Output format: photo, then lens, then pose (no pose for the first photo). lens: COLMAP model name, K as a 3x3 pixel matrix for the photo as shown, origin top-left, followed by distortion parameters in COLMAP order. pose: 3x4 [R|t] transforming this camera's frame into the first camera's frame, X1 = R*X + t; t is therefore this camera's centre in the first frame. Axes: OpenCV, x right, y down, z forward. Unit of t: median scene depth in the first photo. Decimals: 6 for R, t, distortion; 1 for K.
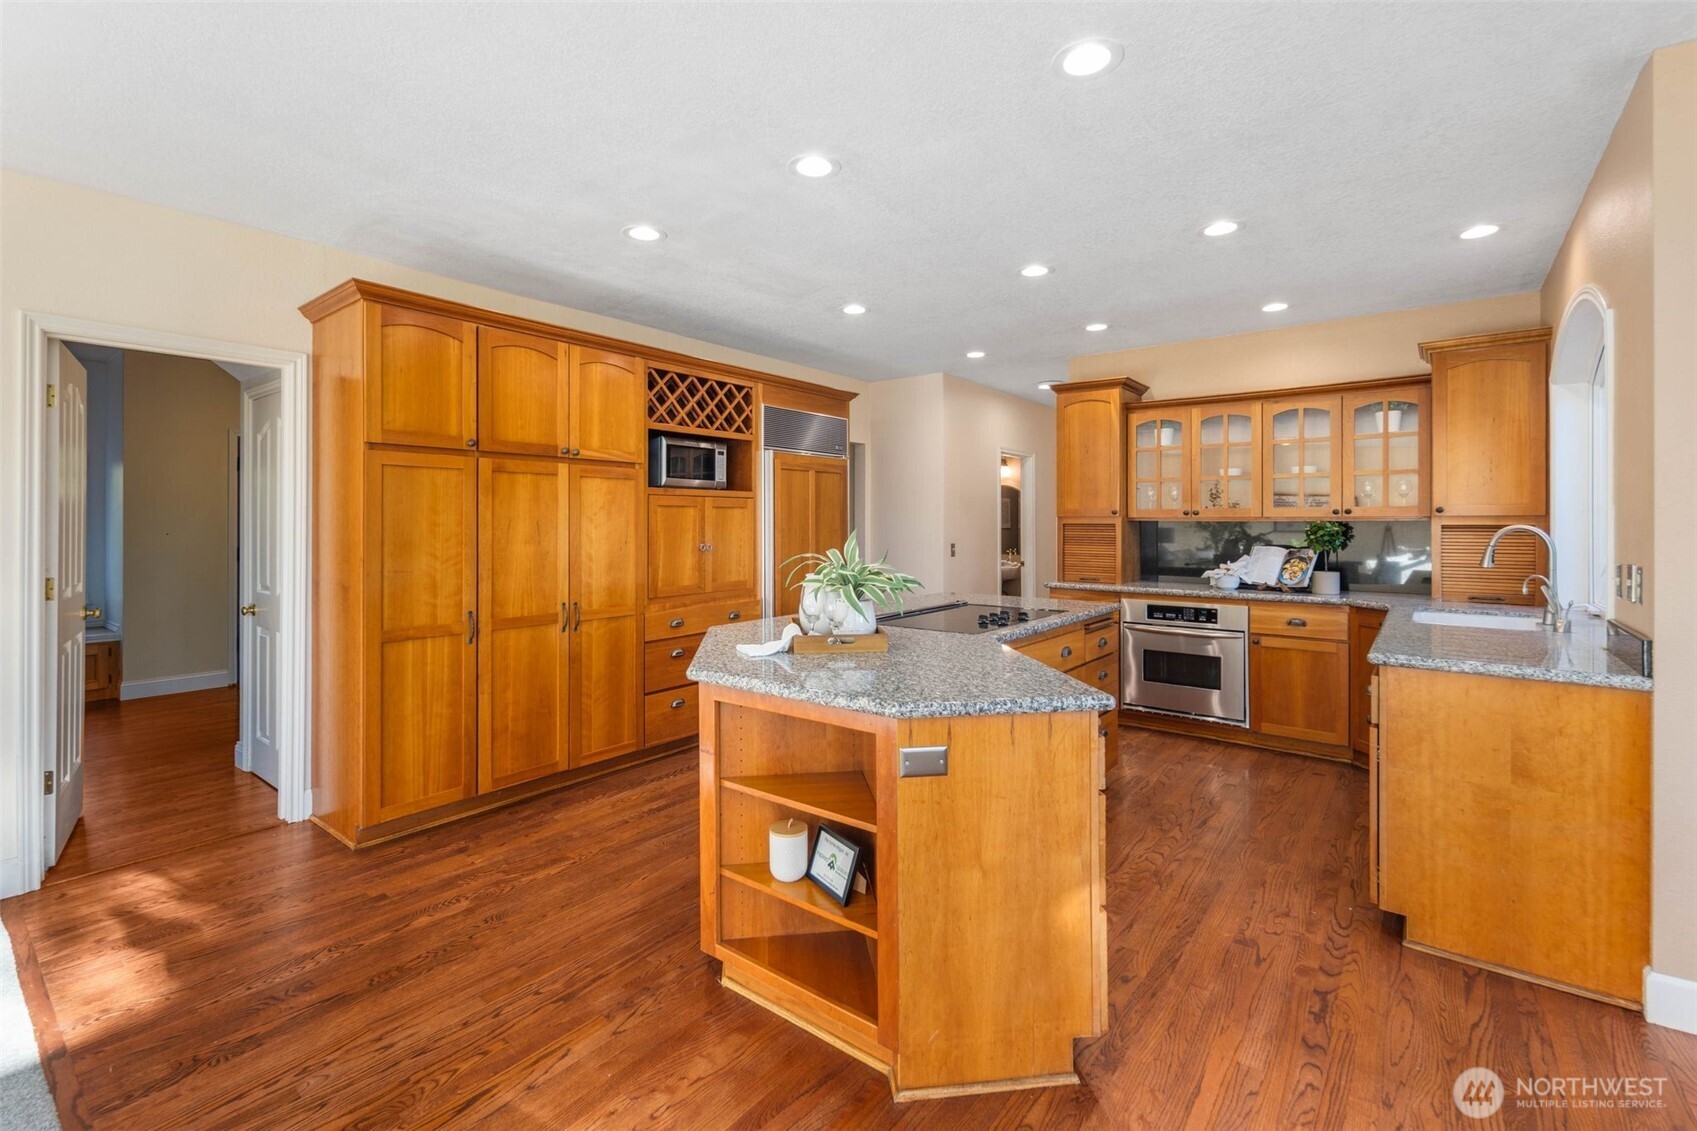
lens RADIAL K [[746.7, 0, 845.3], [0, 746.7, 526.3], [0, 0, 1]] dist [0.008187, -0.003796]
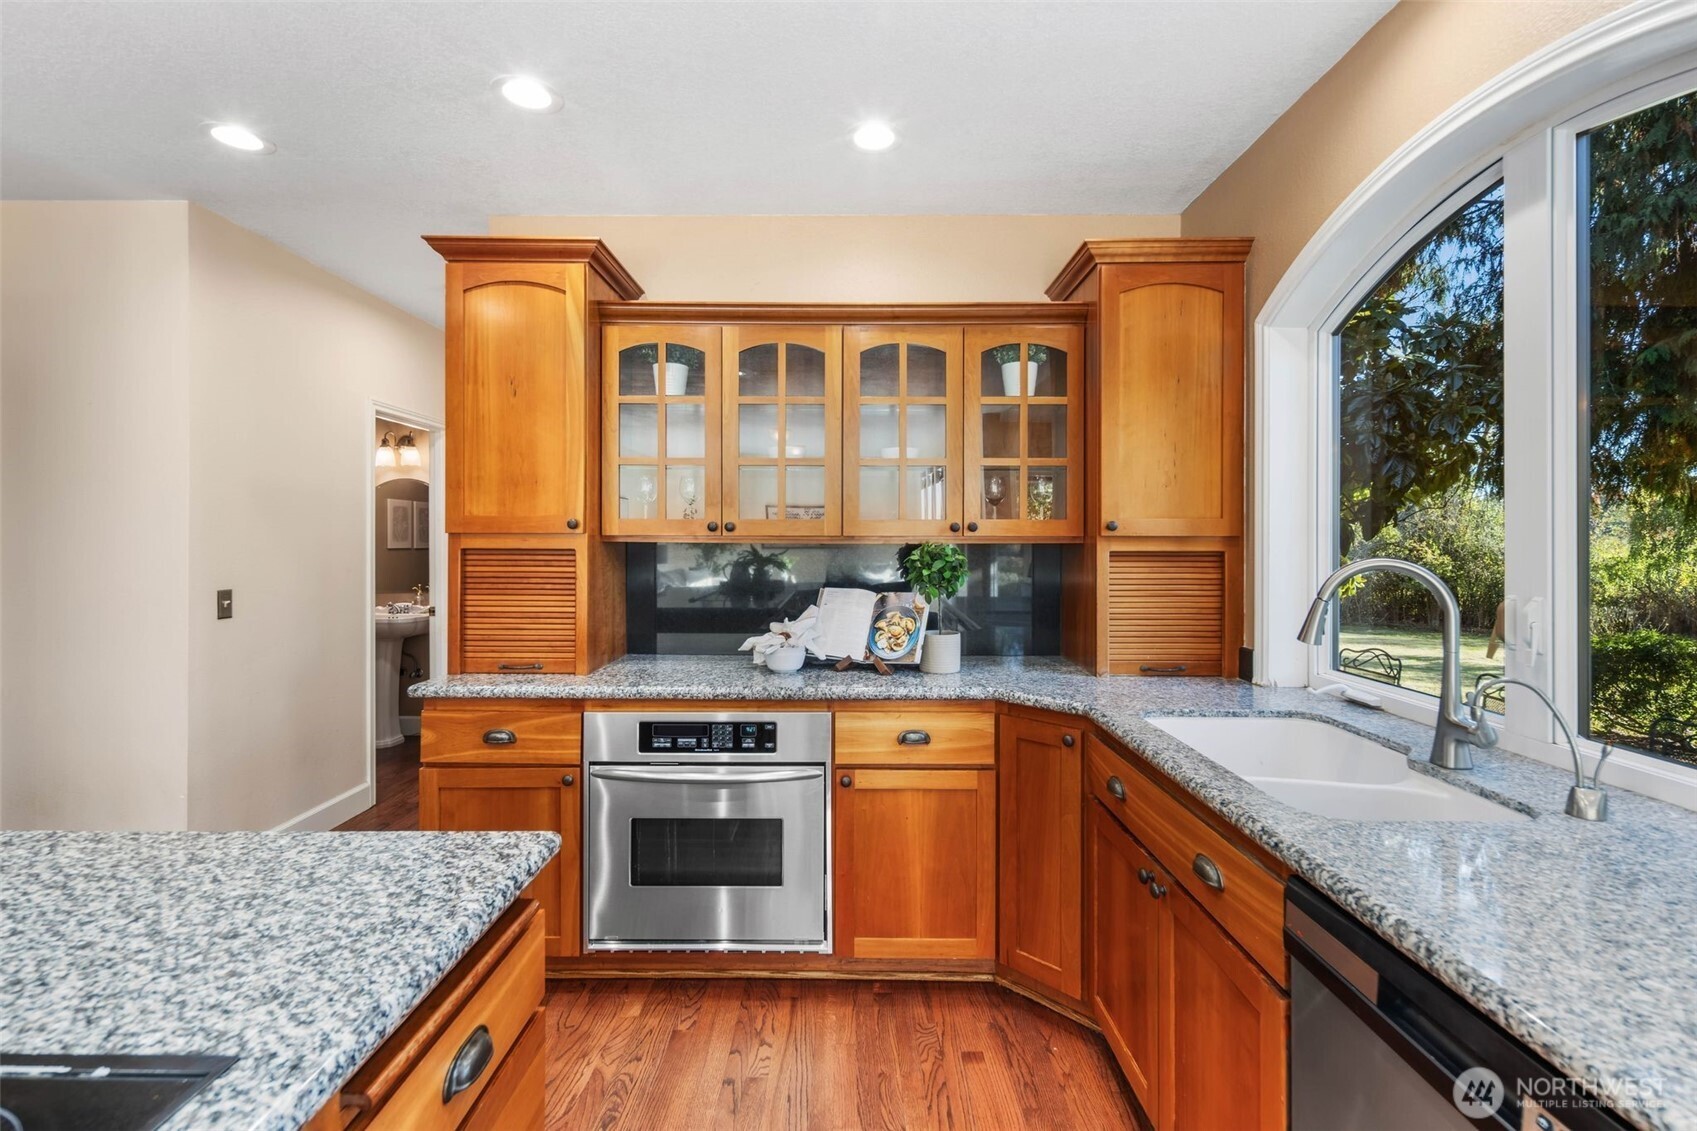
lens RADIAL K [[746.7, 0, 847.1], [0, 746.7, 537.0], [0, 0, 1]] dist [0.008187, -0.003796]
pose [[0.790217, 0.001268, 0.612826, 0.294289], [0.001253, 0.999992, -0.003684, -0.012469], [-0.612826, 0.003679, 0.790210, 0.738665]]
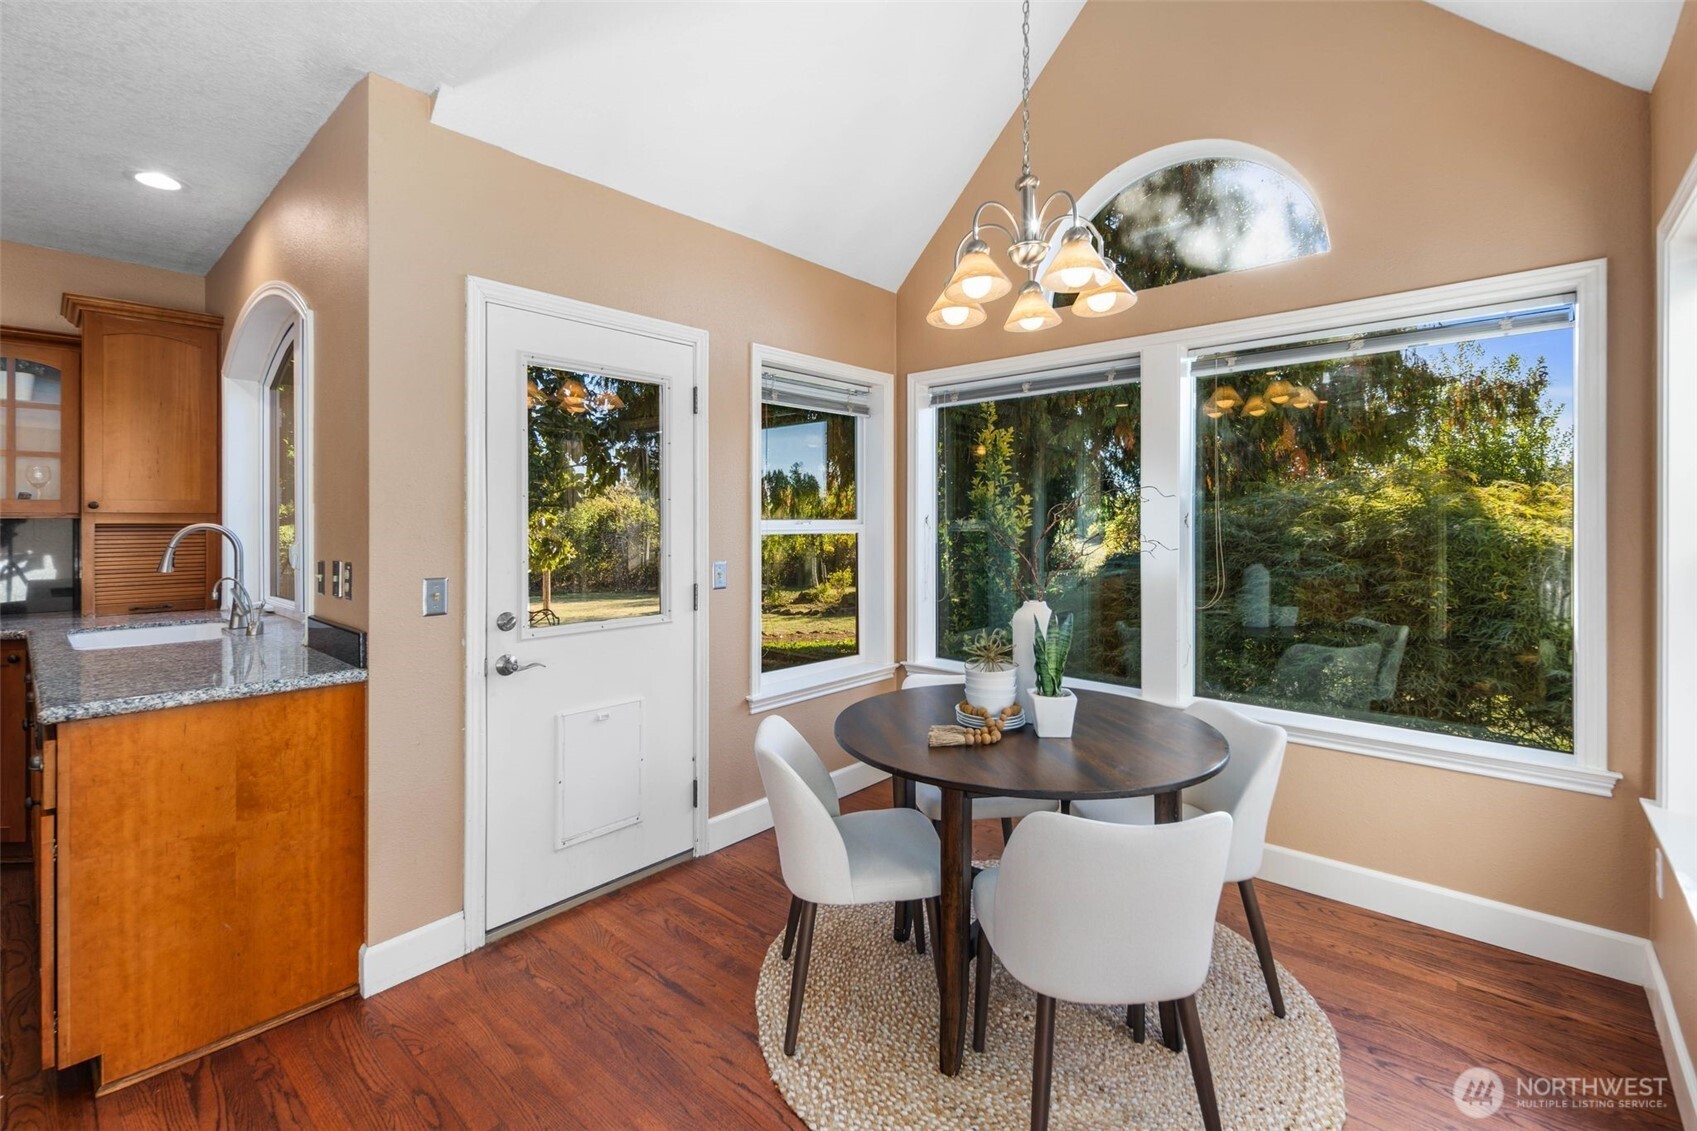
lens RADIAL K [[746.7, 0, 854.7], [0, 746.7, 516.1], [0, 0, 1]] dist [0.008187, -0.003796]
pose [[0.063173, 0.004850, 0.997991, 0.038044], [0.005974, 0.999968, -0.005238, -0.001030], [-0.997985, 0.006293, 0.063142, 0.139848]]
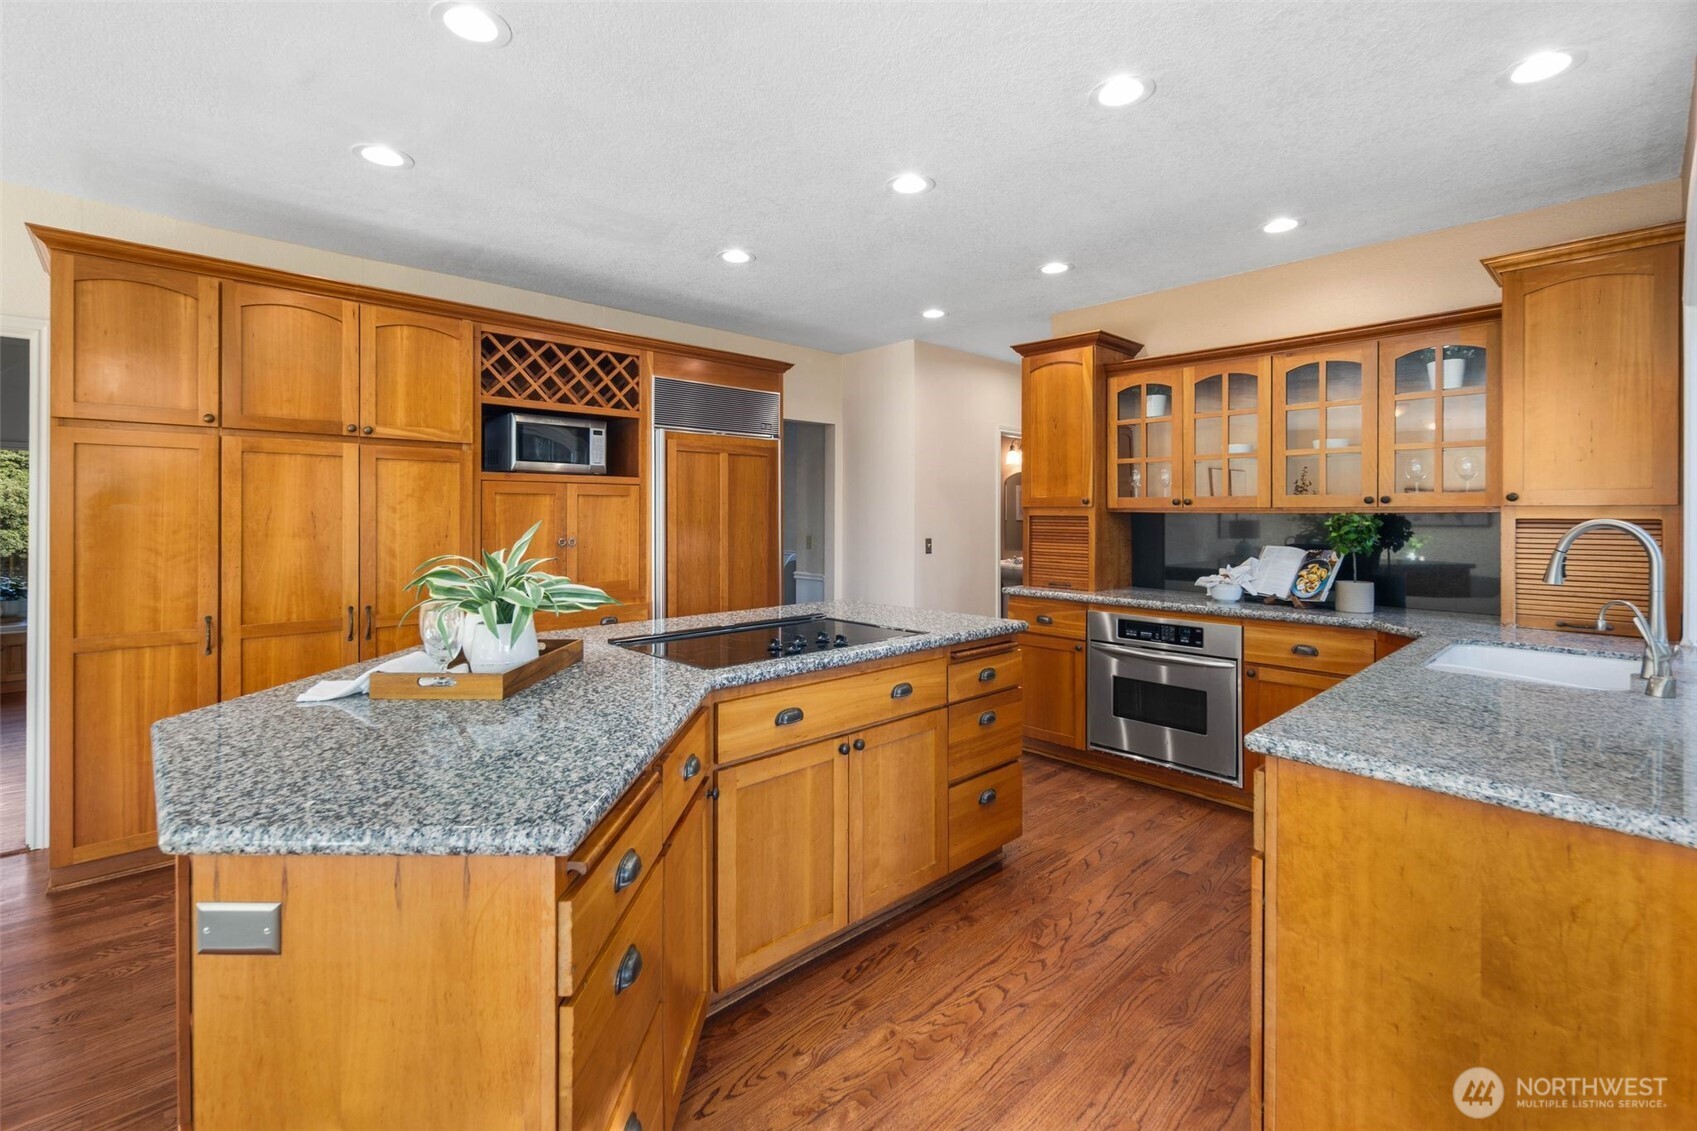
lens RADIAL K [[746.7, 0, 845.8], [0, 746.7, 518.7], [0, 0, 1]] dist [0.008187, -0.003796]
pose [[0.988966, 0.003435, -0.148105, 0.318126], [-0.003265, 0.999994, 0.001395, -0.000788], [0.148109, -0.000896, 0.988971, 0.245313]]
